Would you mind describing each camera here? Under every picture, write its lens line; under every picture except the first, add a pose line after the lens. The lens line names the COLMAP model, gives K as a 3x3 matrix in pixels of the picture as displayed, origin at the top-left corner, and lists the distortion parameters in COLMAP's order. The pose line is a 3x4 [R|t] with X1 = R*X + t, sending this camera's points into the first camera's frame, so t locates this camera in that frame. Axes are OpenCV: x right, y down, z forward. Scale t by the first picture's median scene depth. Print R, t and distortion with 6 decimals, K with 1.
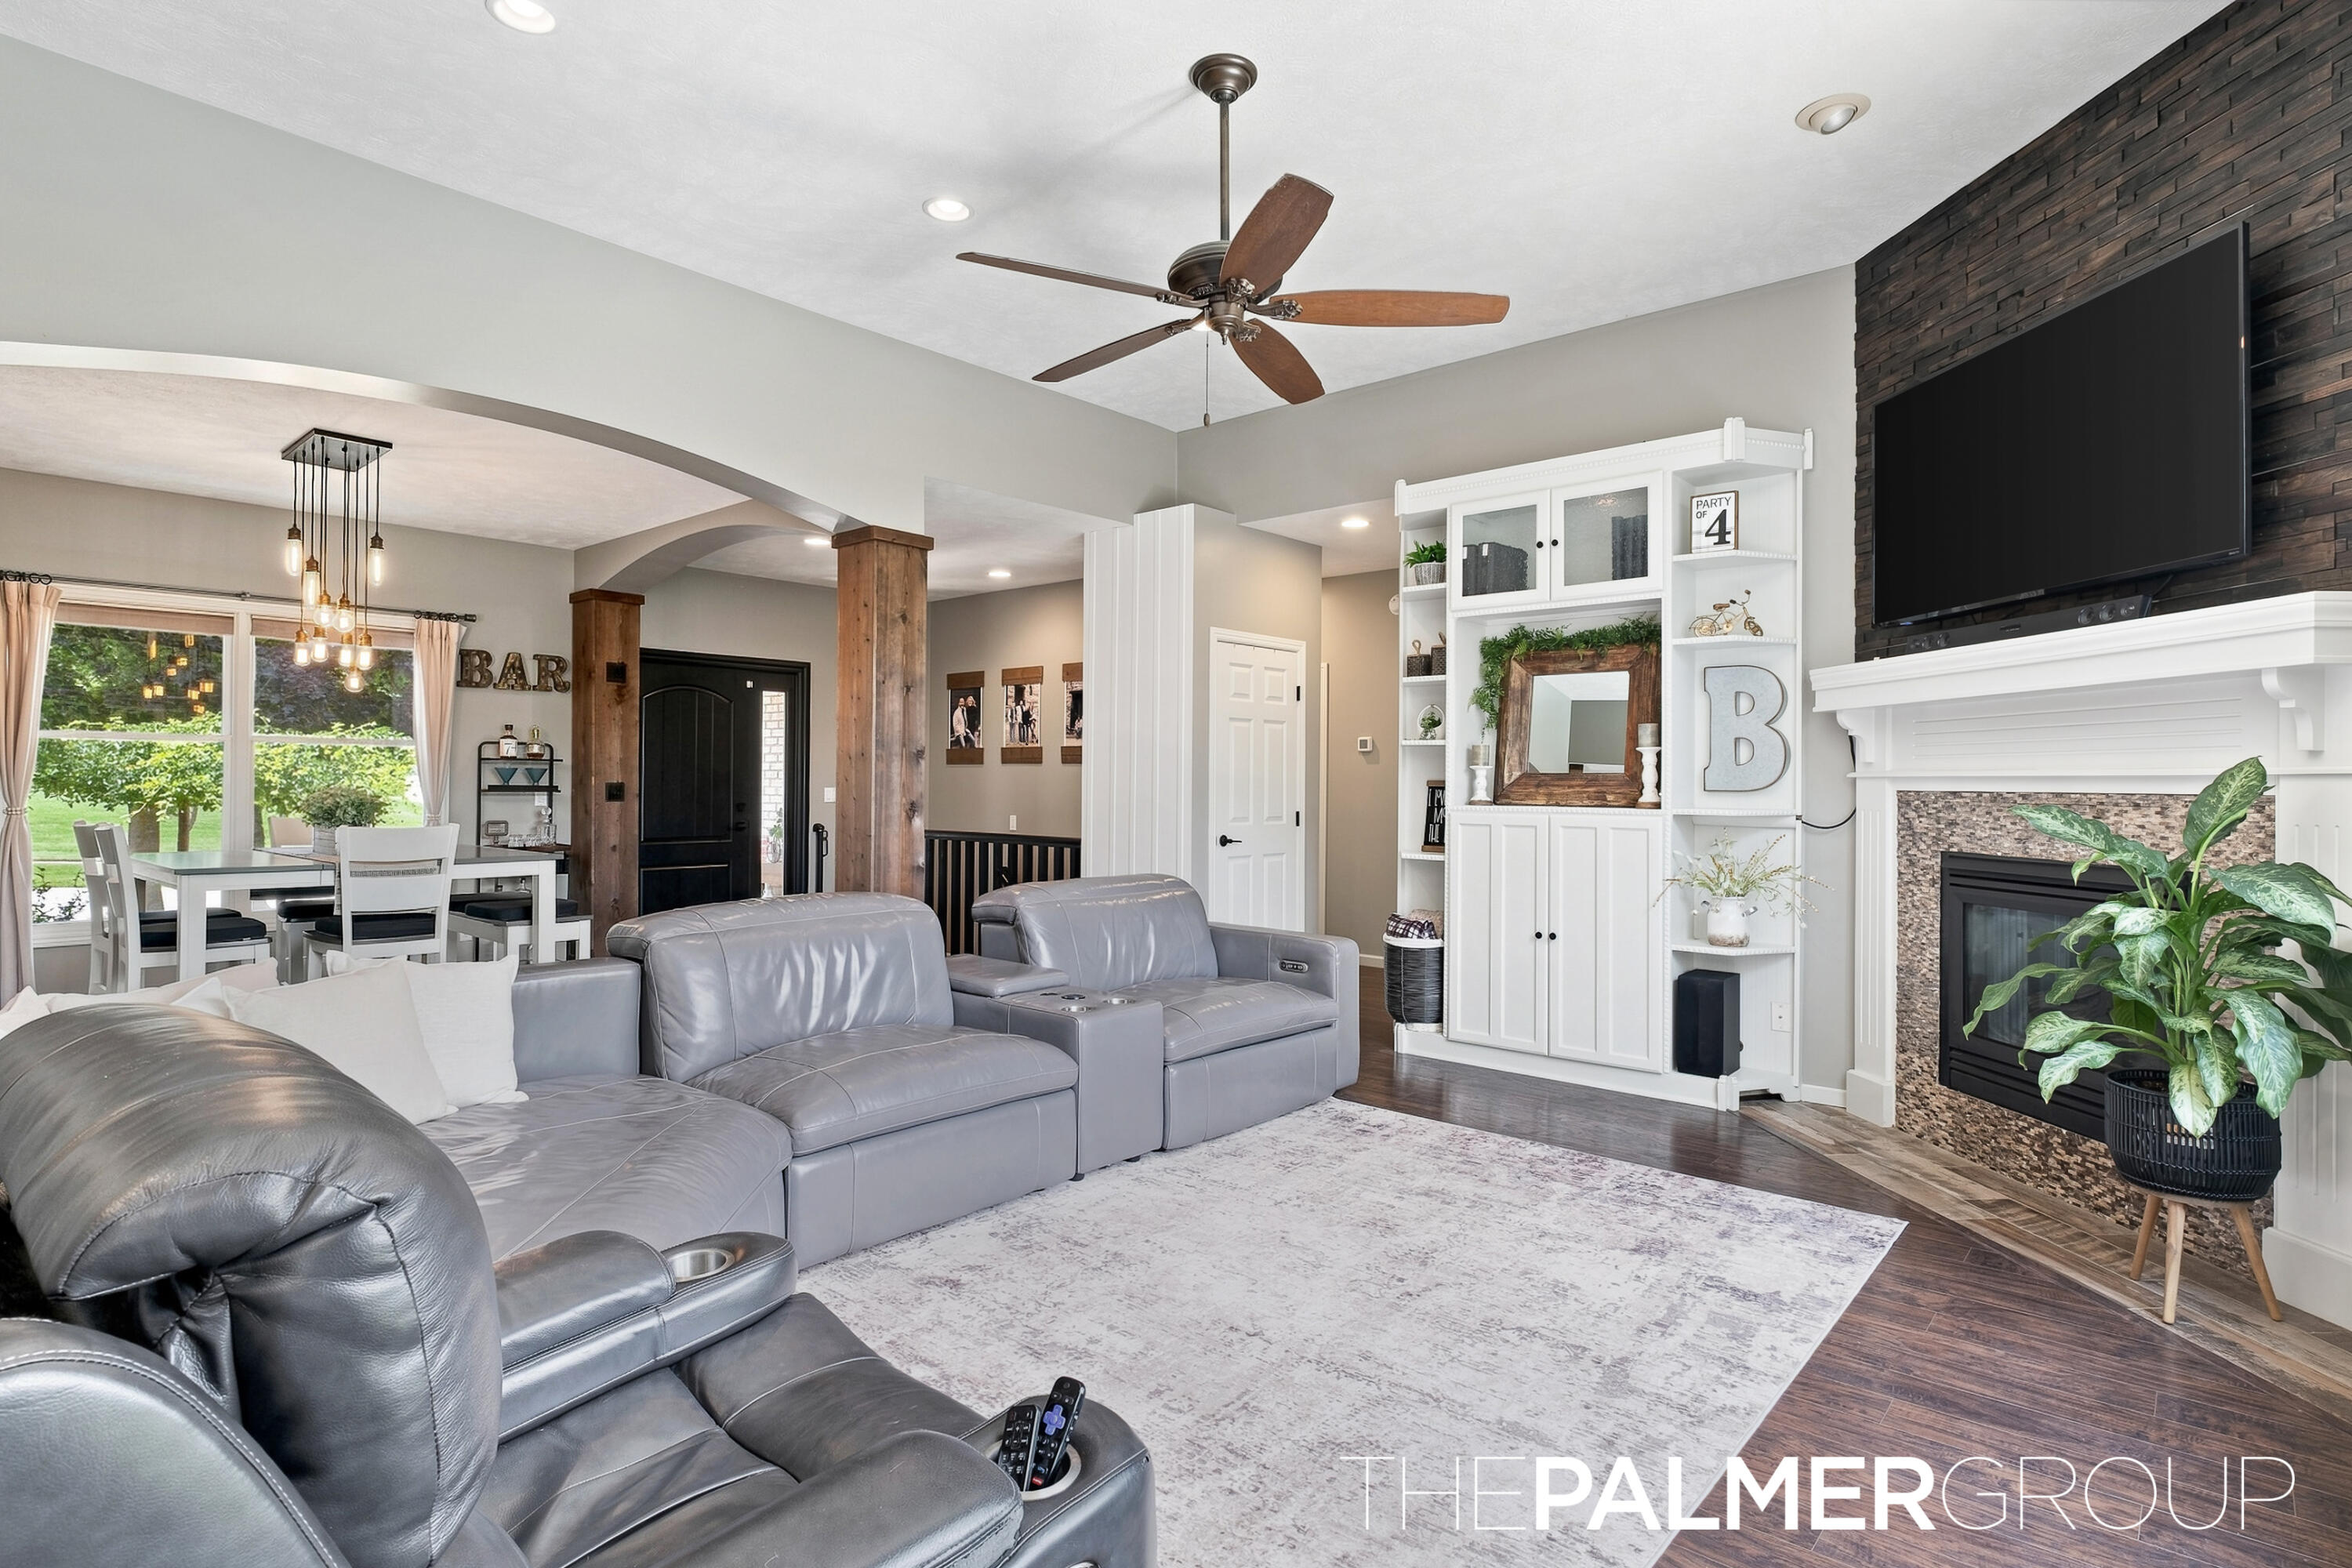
lens RADIAL K [[1167.3, 0, 1168.0], [0, 1167.3, 768.6], [0, 0, 1]] dist [0.002647, -0.002476]
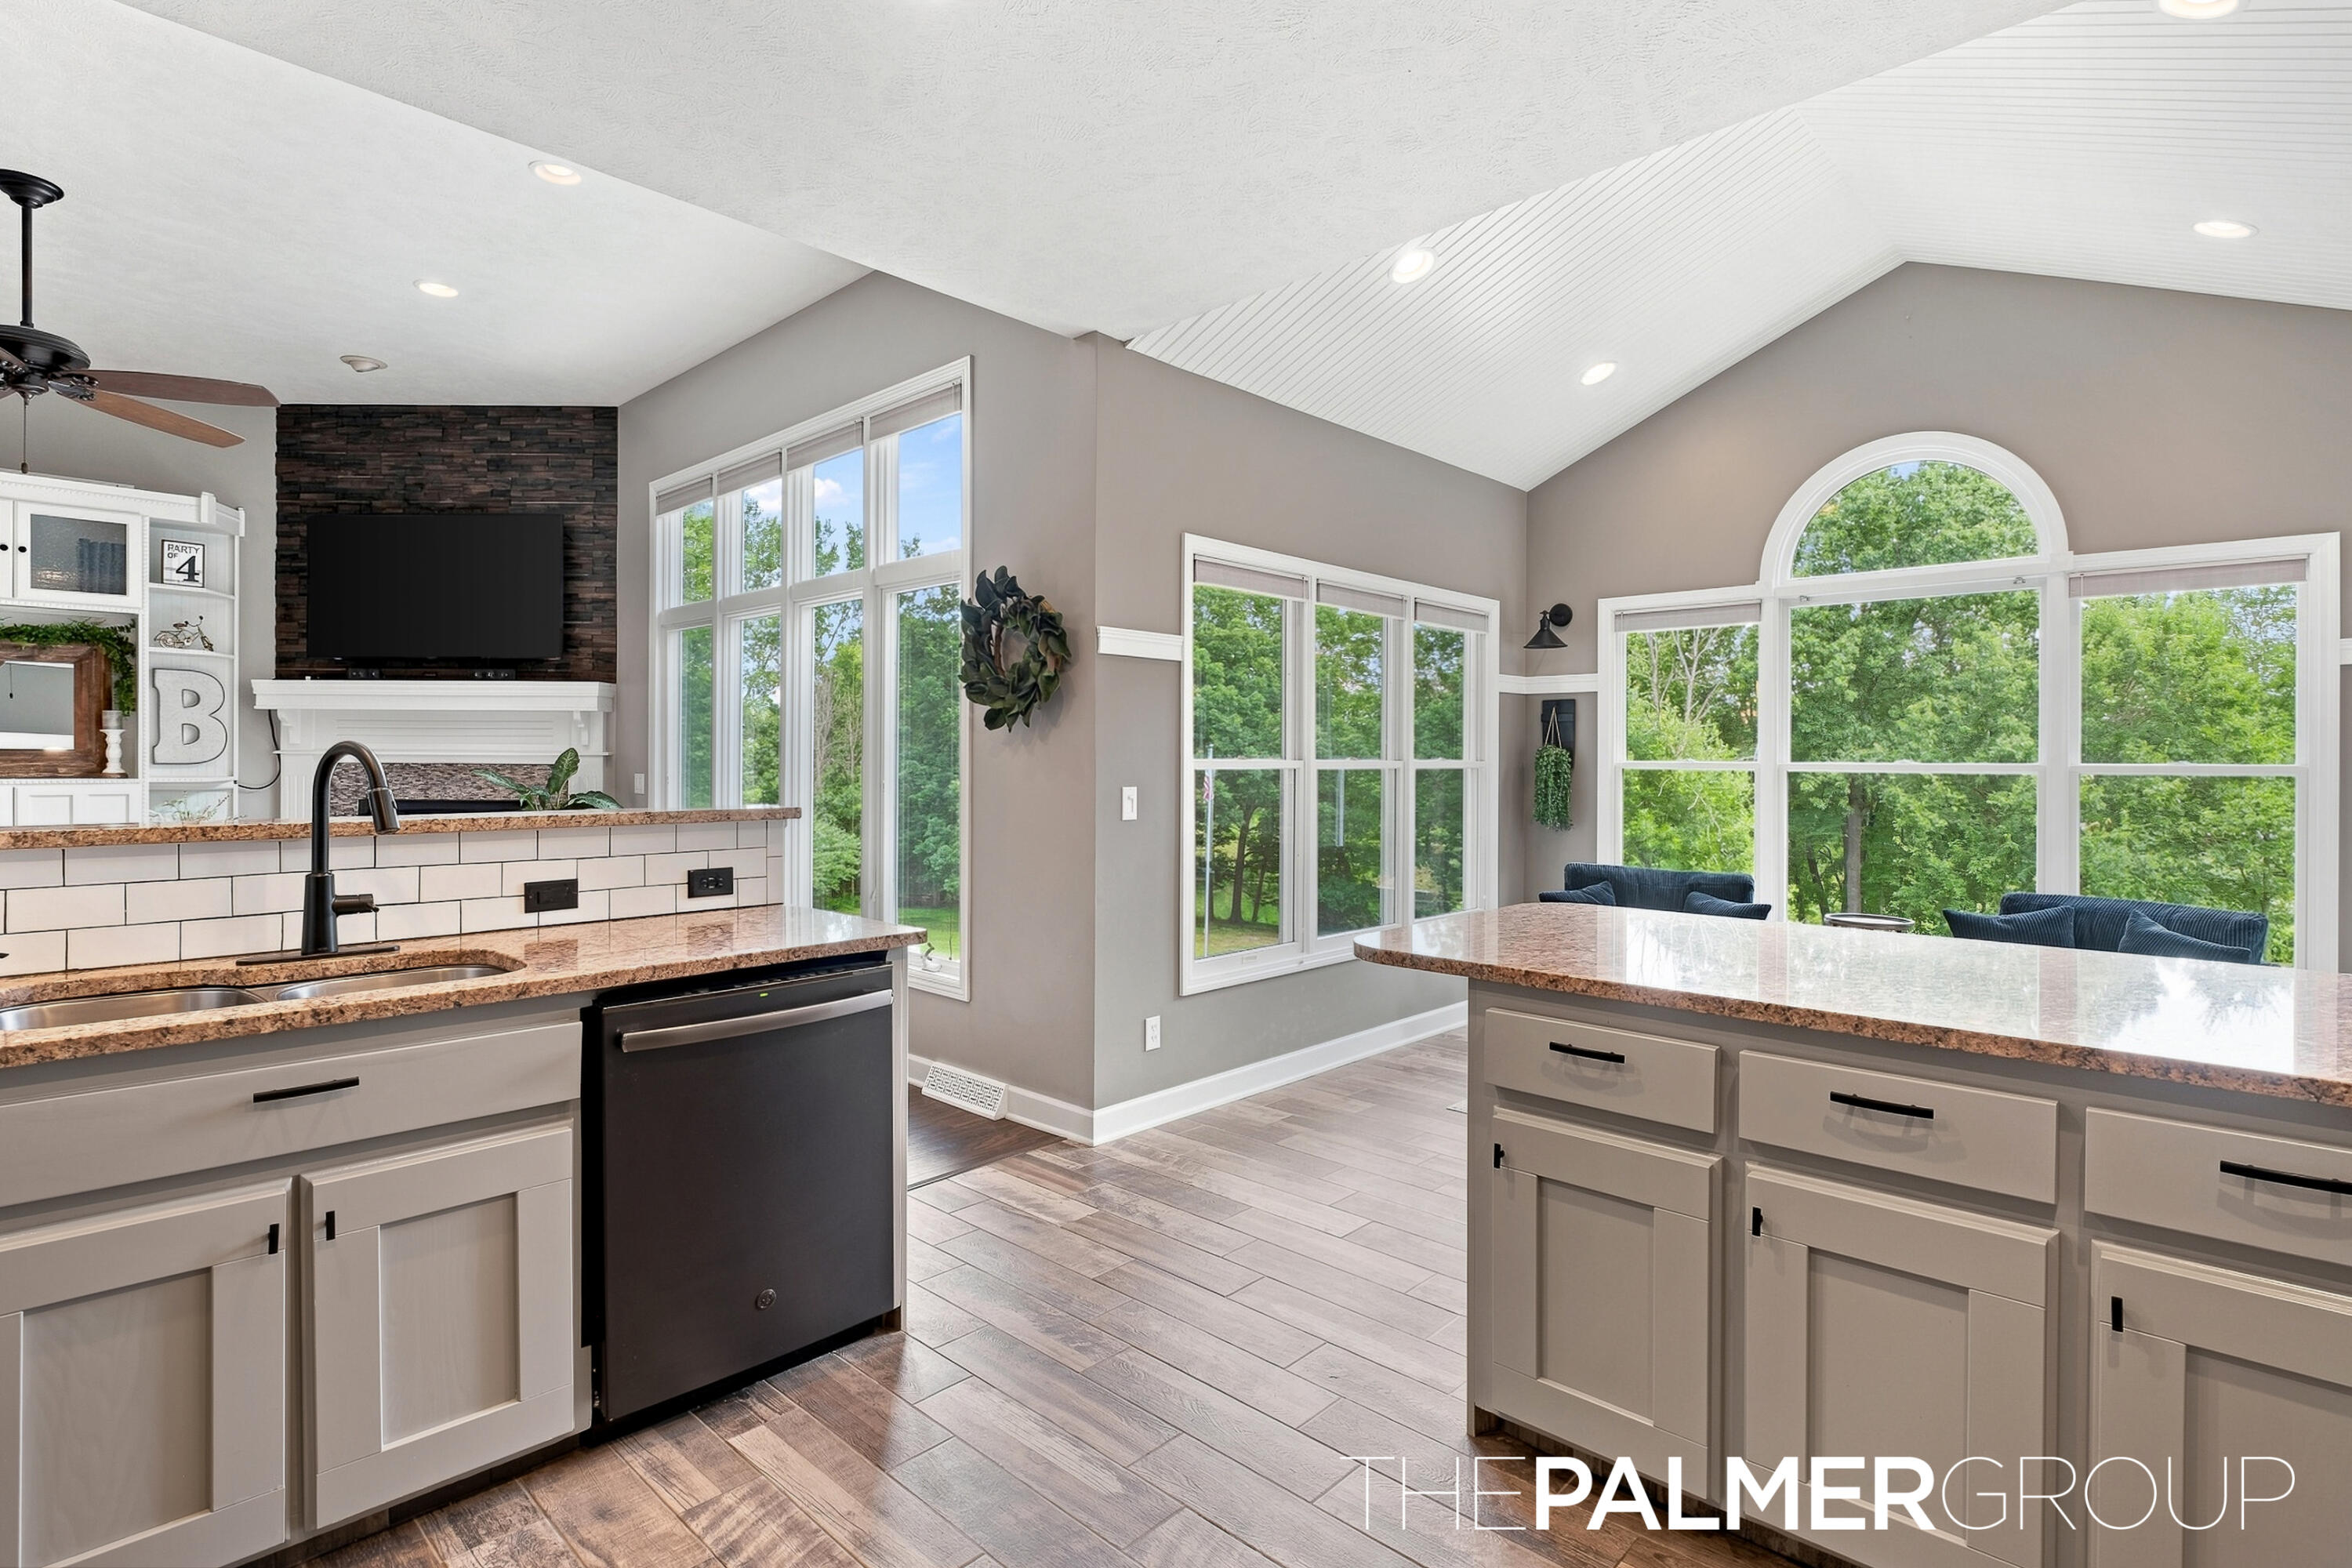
lens RADIAL K [[1167.3, 0, 1176.2], [0, 1167.3, 754.7], [0, 0, 1]] dist [0.002647, -0.002476]
pose [[0.027655, -0.002152, 0.999615, -0.714995], [-0.016573, 0.999859, 0.002611, -0.011827], [-0.999480, -0.016639, 0.027615, -0.151833]]
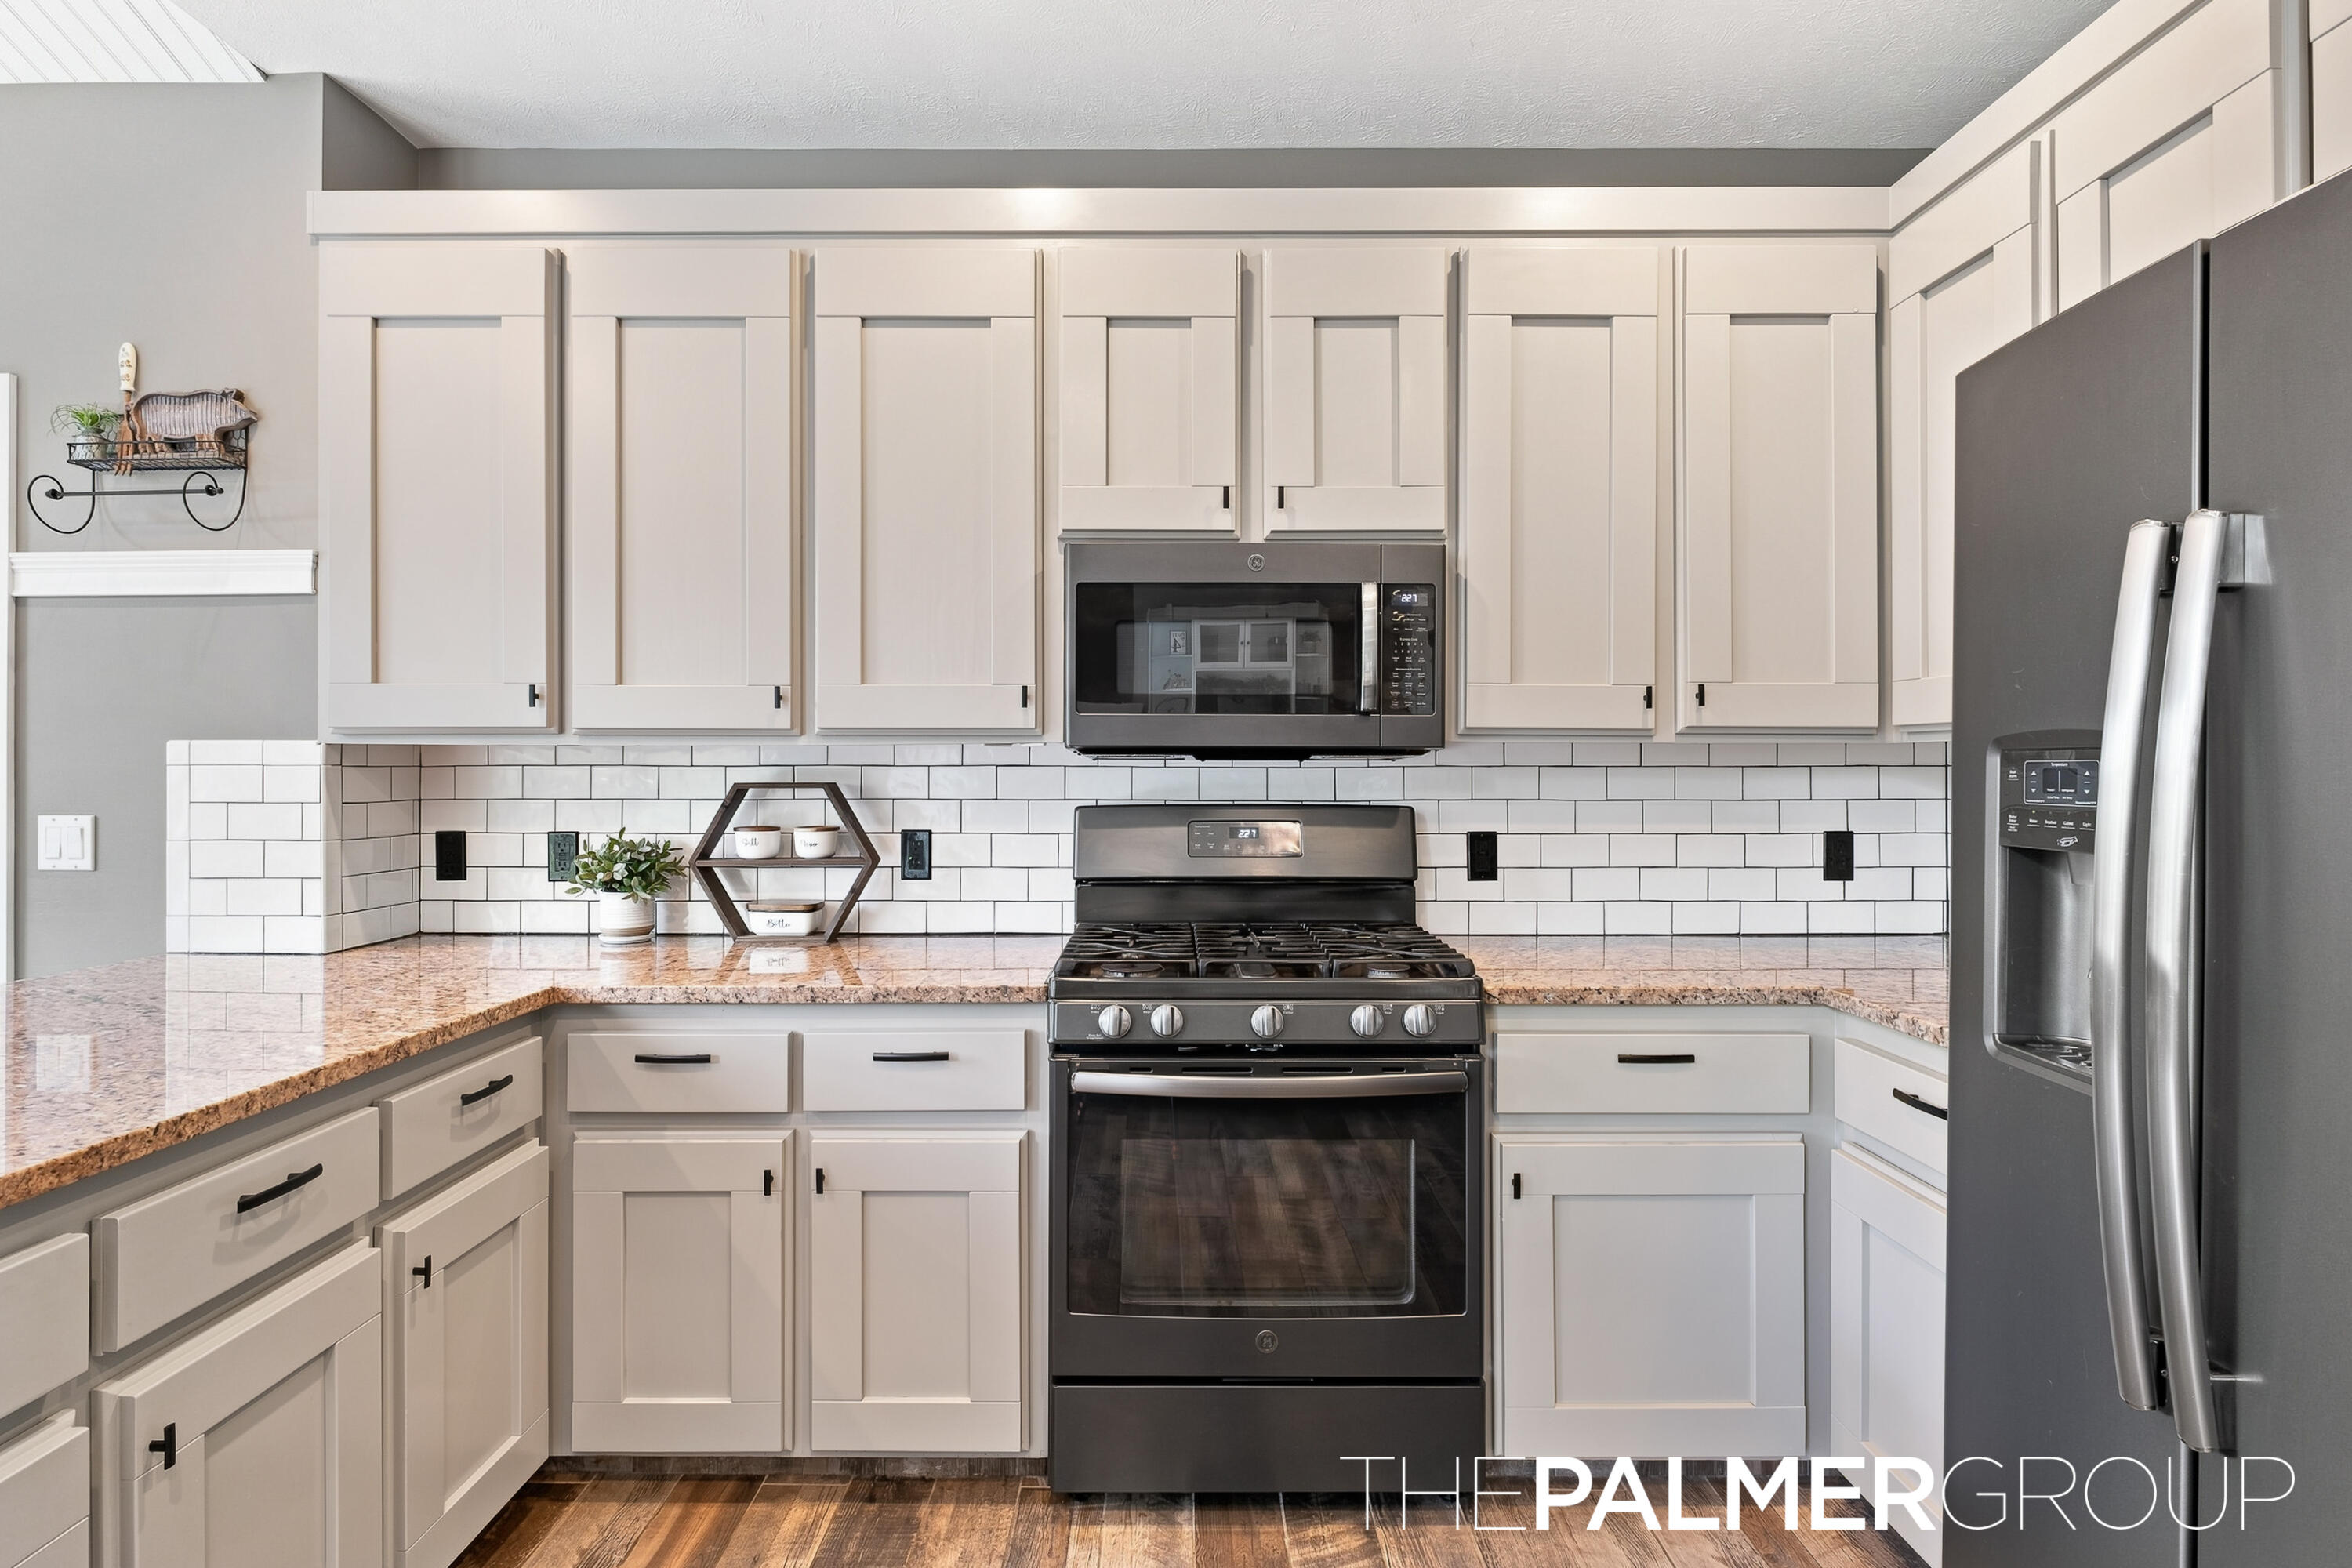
lens RADIAL K [[1167.3, 0, 1166.0], [0, 1167.3, 771.8], [0, 0, 1]] dist [0.002647, -0.002476]
pose [[-0.748629, -0.007221, -0.662949, -0.359194], [0.003598, 0.999882, -0.014955, -0.006276], [0.662979, -0.013581, -0.748515, -0.008493]]
